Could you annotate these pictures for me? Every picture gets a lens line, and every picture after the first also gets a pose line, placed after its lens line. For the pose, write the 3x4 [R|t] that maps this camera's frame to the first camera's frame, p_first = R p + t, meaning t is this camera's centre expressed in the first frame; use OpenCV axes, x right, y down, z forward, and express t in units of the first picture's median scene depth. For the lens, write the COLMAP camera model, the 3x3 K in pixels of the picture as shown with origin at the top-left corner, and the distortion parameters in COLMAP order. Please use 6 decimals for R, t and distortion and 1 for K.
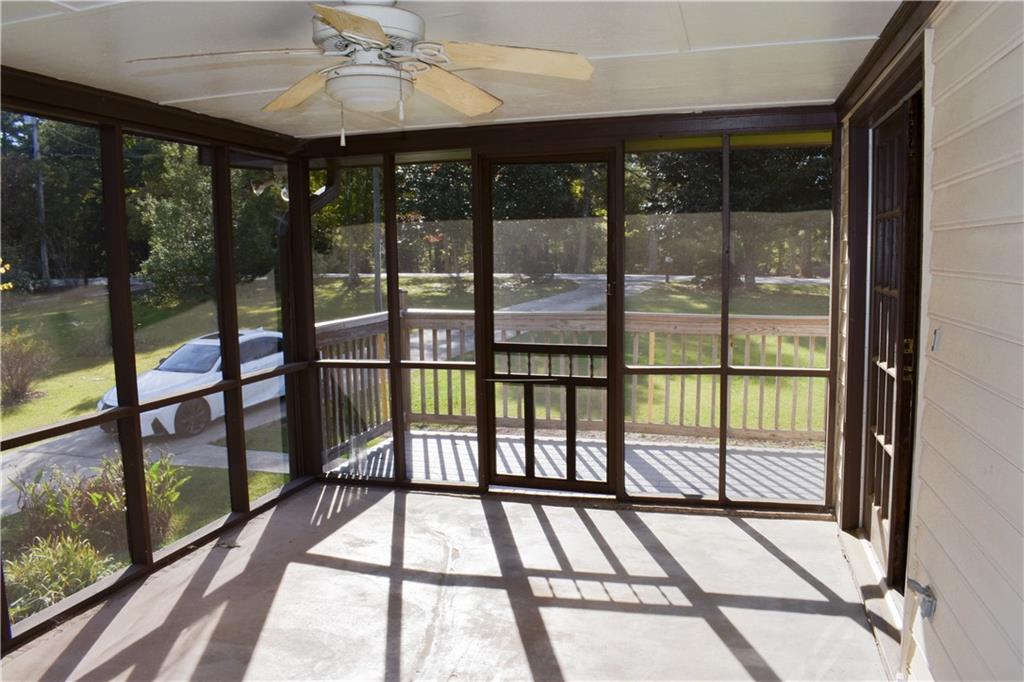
lens RADIAL K [[800.0, 0, 497.6], [0, 800.0, 353.7], [0, 0, 1]] dist [-0.087805, -0.000460]
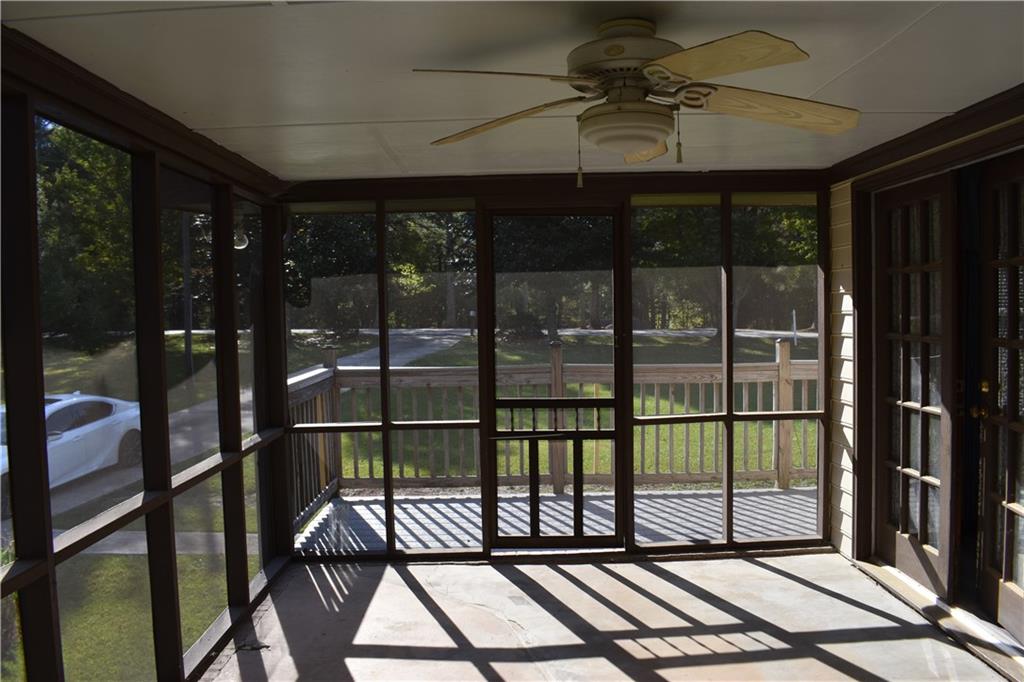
lens RADIAL K [[800.0, 0, 497.6], [0, 800.0, 353.7], [0, 0, 1]] dist [-0.087805, -0.000460]
pose [[0.957672, -0.018996, 0.287233, -0.288706], [0.038581, 0.997288, -0.062679, -0.007683], [-0.285263, 0.071107, 0.955808, 0.083937]]
